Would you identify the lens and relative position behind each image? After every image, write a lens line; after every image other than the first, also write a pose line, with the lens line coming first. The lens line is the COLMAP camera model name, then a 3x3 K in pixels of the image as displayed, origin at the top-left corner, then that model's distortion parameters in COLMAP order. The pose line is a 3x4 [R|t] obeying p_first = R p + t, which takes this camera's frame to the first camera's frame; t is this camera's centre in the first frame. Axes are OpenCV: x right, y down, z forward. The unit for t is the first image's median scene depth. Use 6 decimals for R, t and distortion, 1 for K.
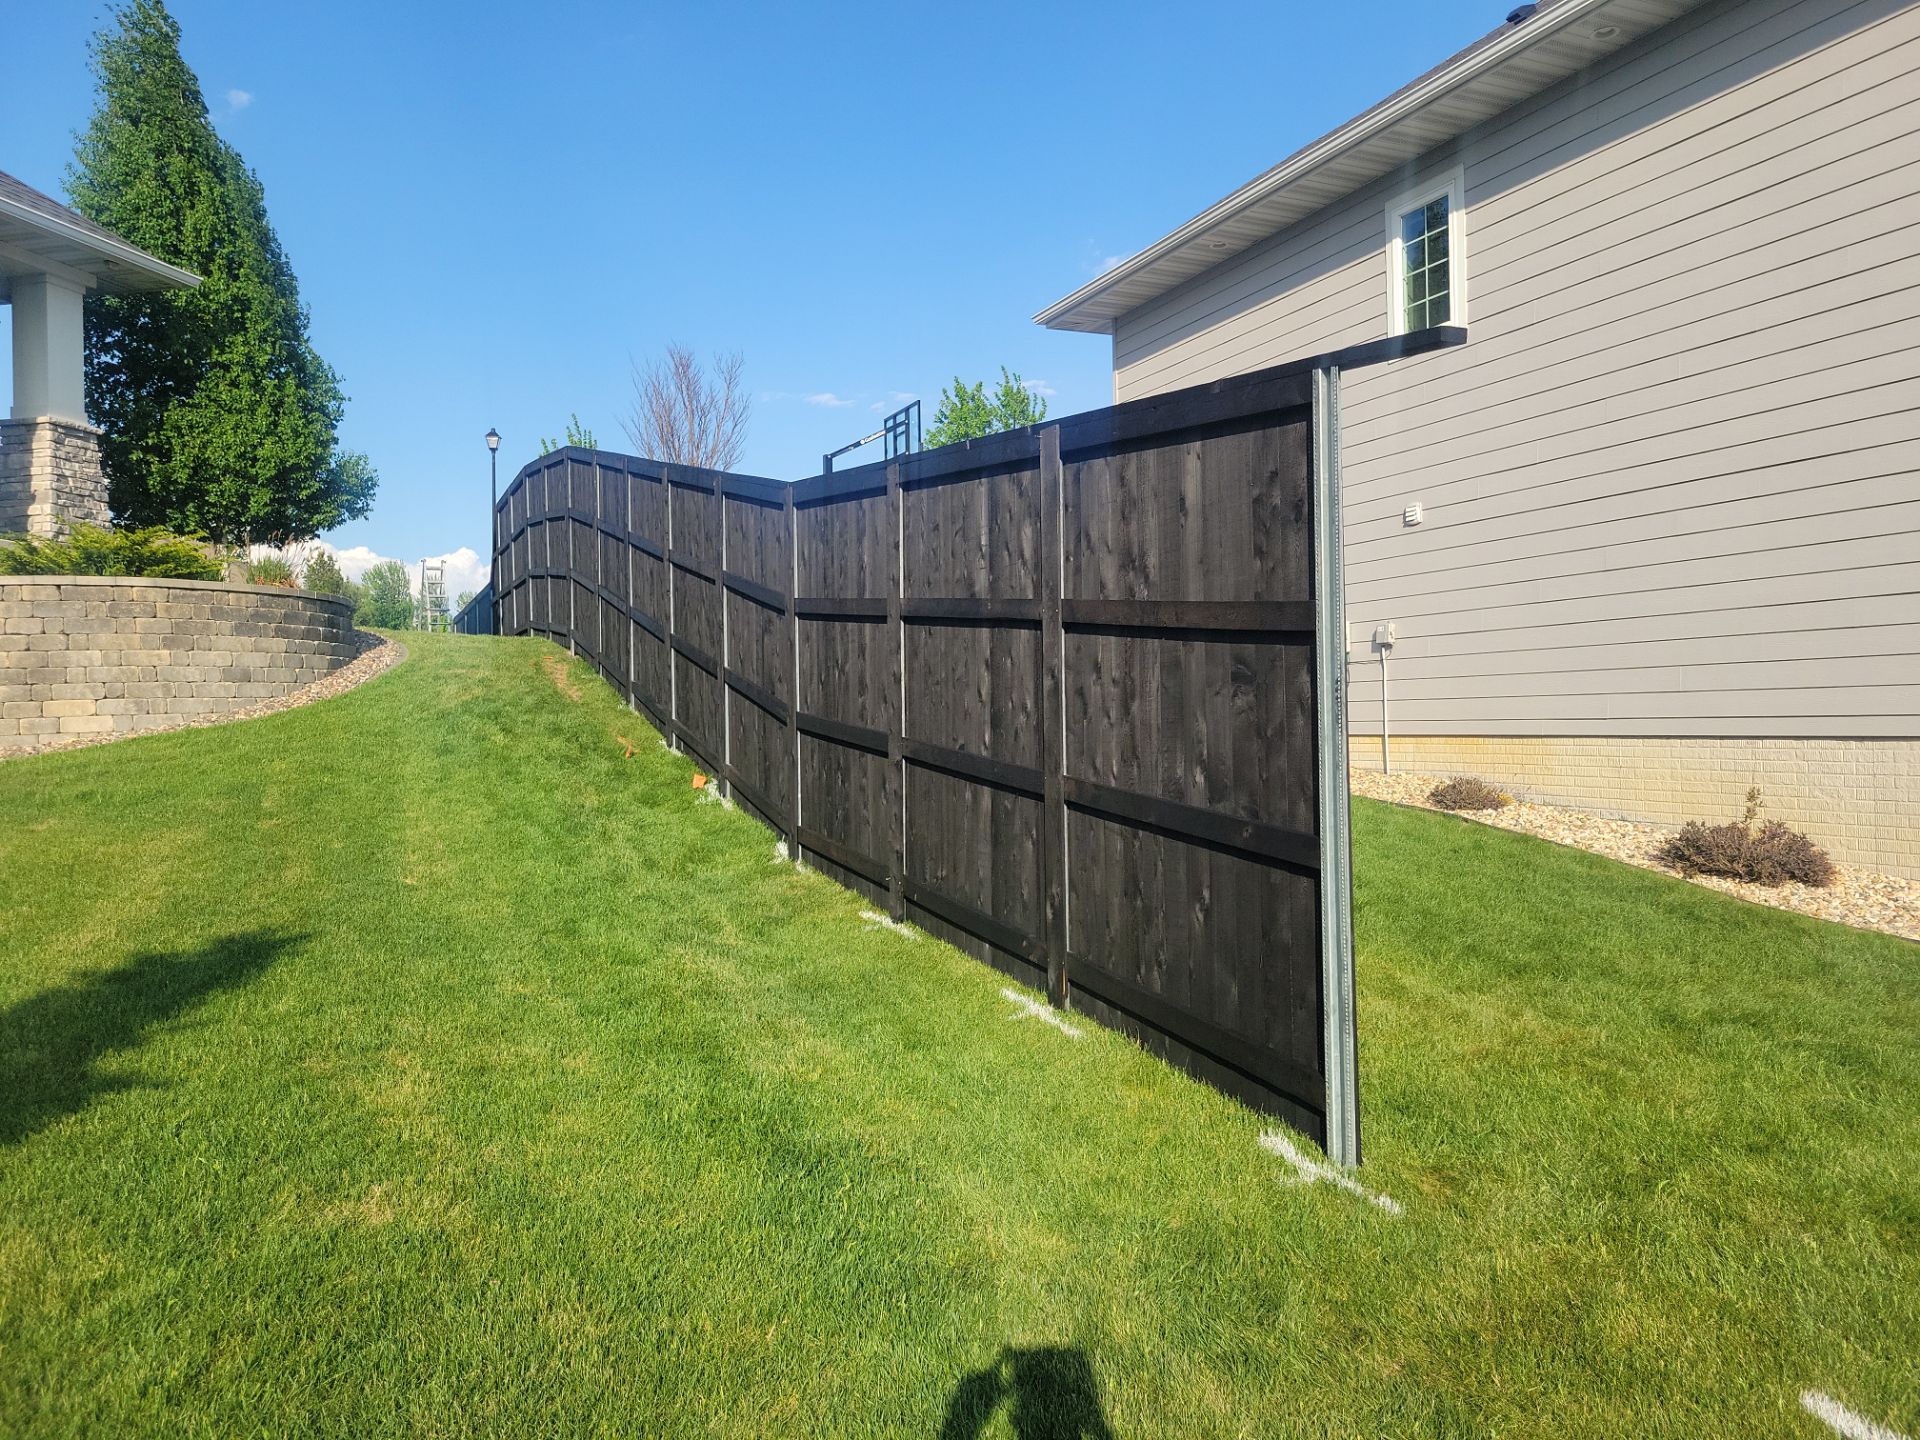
lens RADIAL K [[1438.1, 0, 972.0], [0, 1438.1, 704.2], [0, 0, 1]] dist [0.062504, -0.035287]
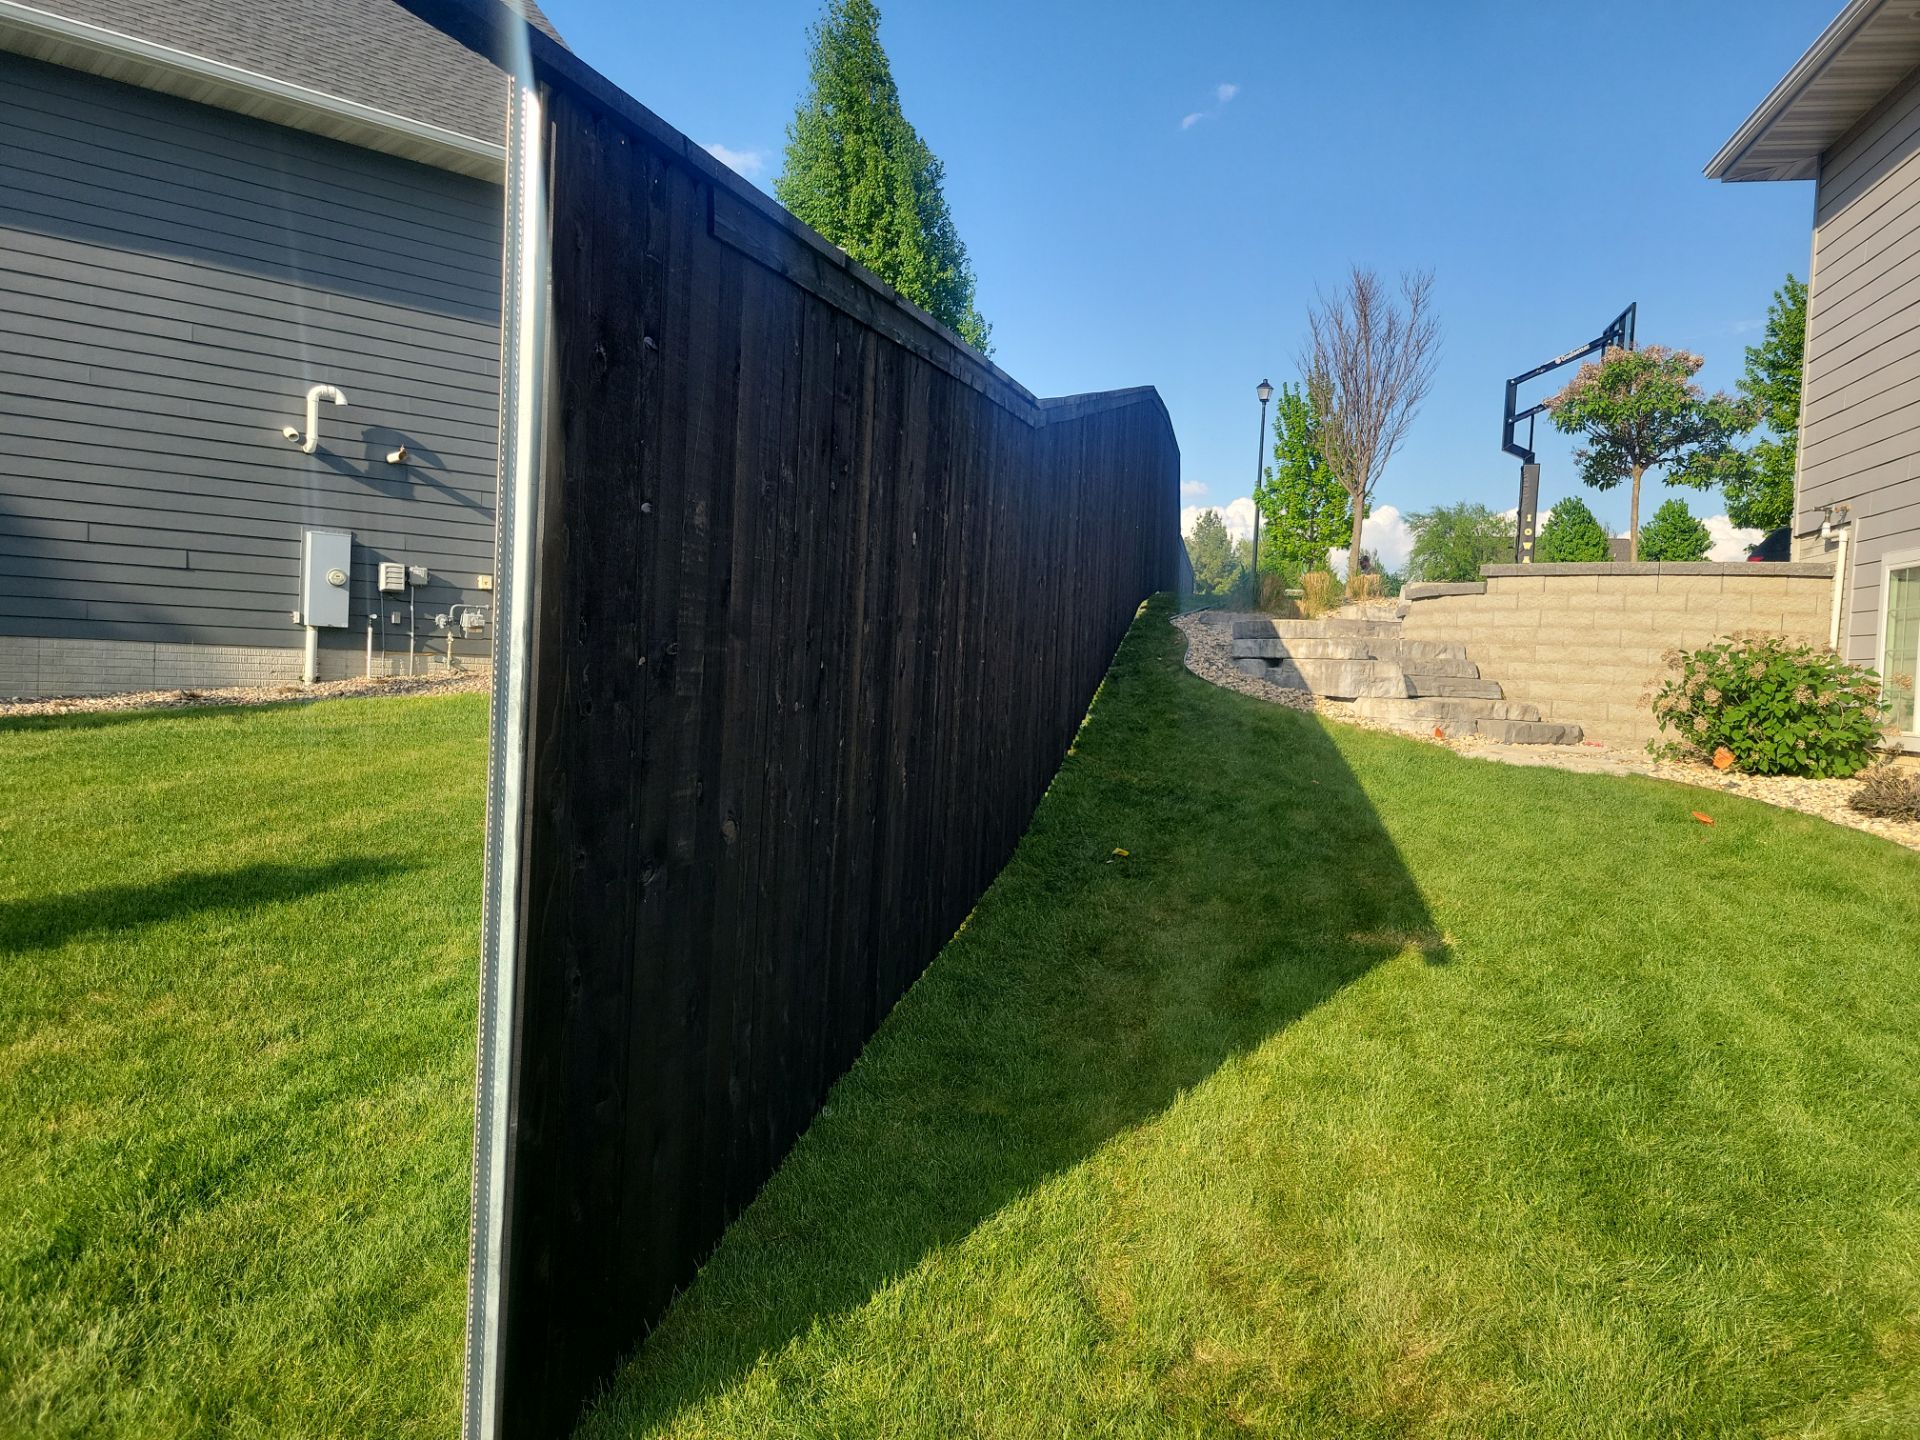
lens RADIAL K [[1438.1, 0, 978.2], [0, 1438.1, 724.4], [0, 0, 1]] dist [0.062504, -0.035287]
pose [[0.821309, 0.077677, -0.565171, 0.200533], [-0.053432, 0.996806, 0.059353, -0.009934], [0.567976, -0.018549, 0.822836, 0.181213]]
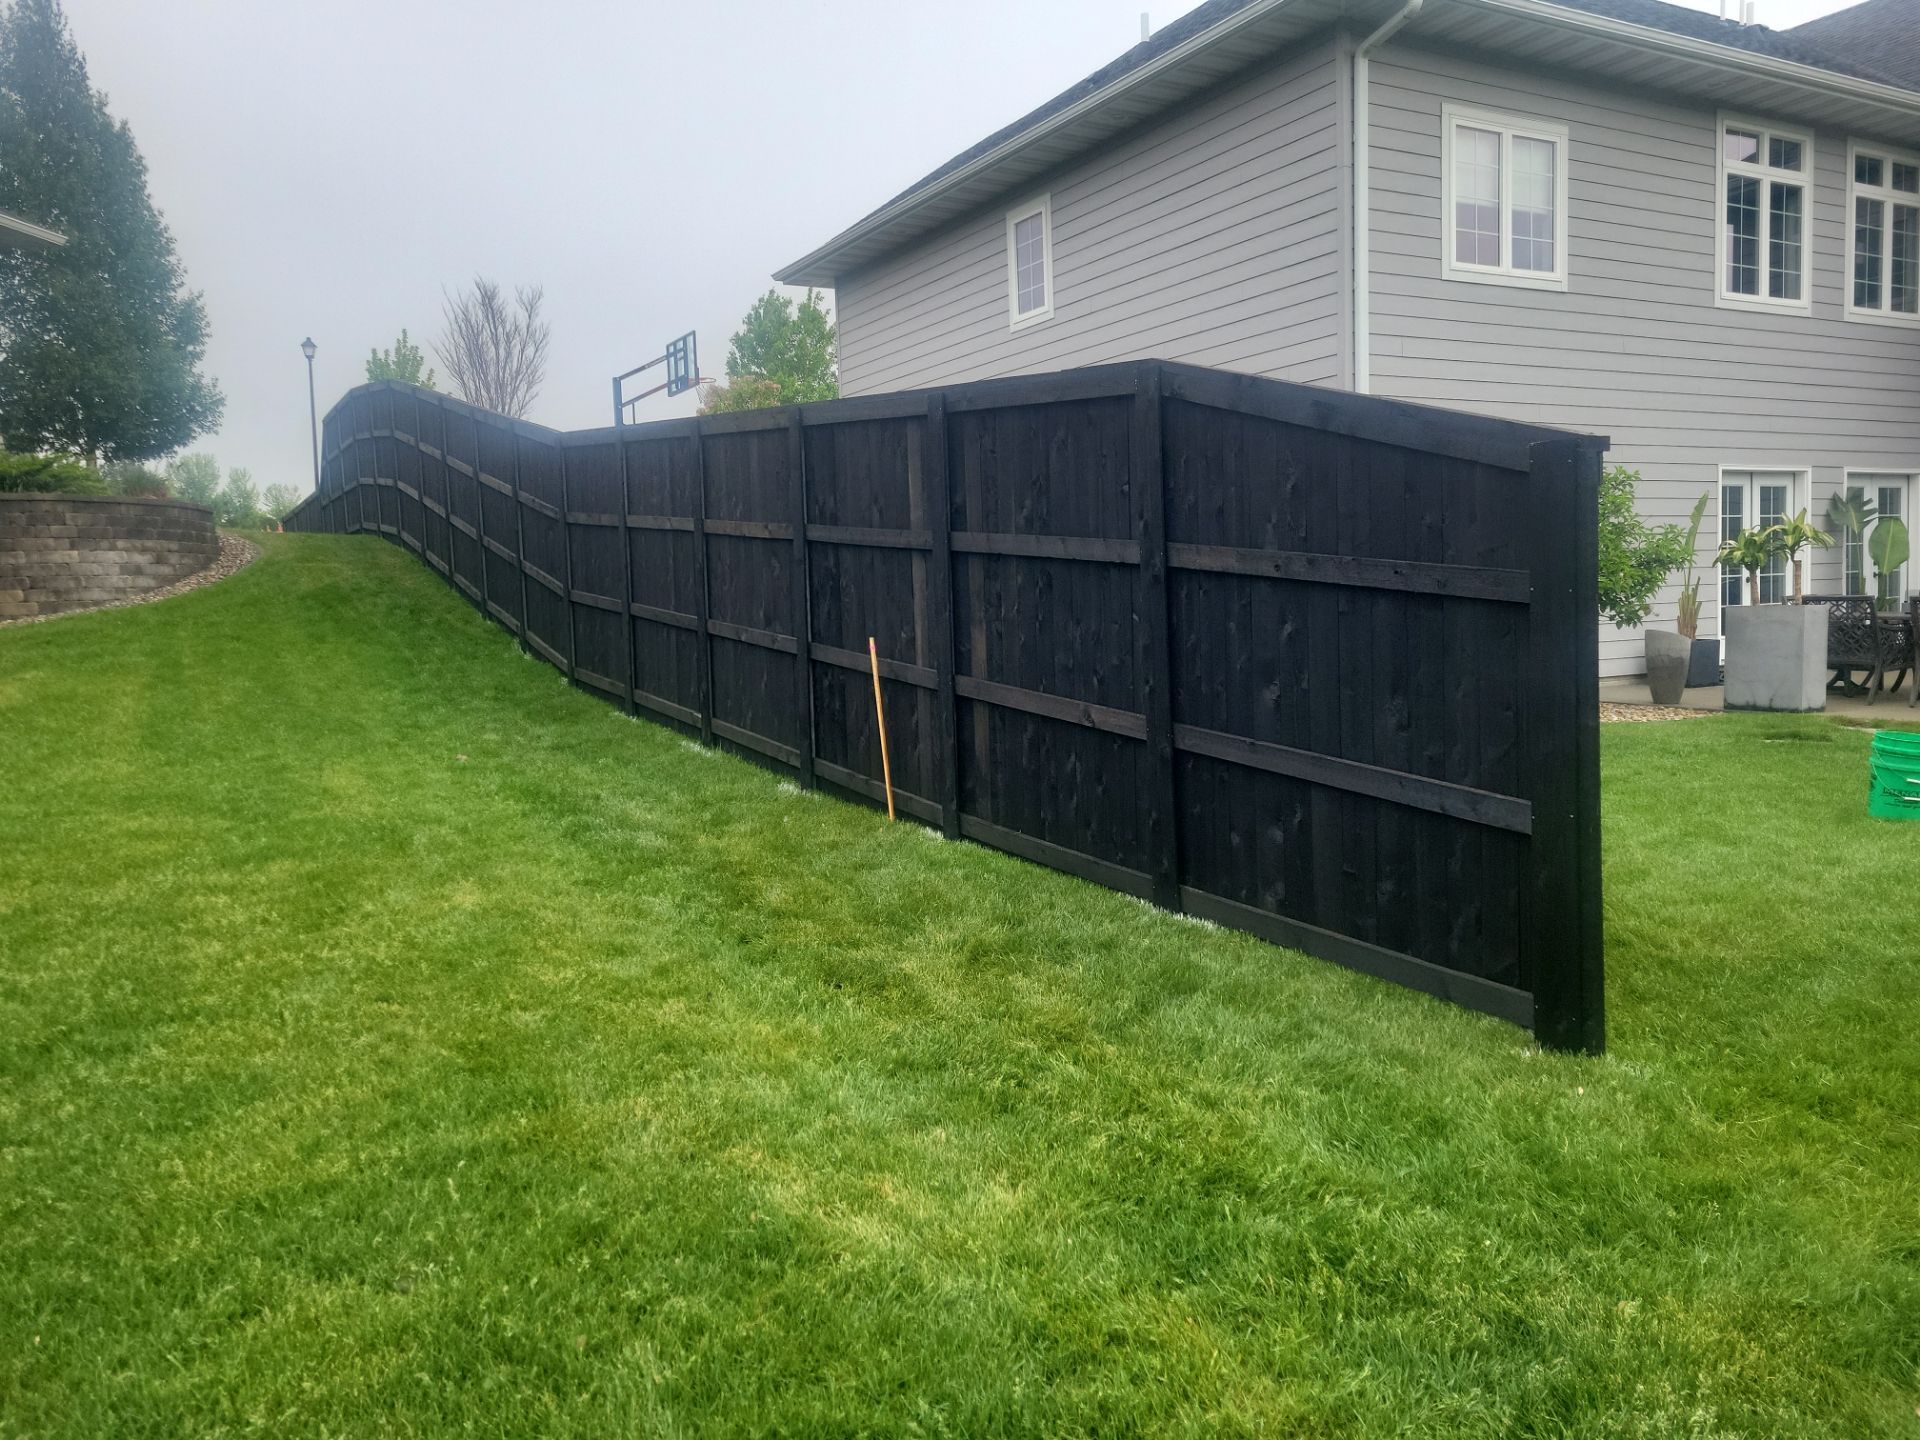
lens RADIAL K [[1438.1, 0, 942.8], [0, 1438.1, 706.5], [0, 0, 1]] dist [0.062504, -0.035287]
pose [[0.995594, -0.021578, 0.091254, 0.072393], [0.014471, 0.996861, 0.077839, 0.008976], [-0.092647, -0.076175, 0.992781, -0.307556]]
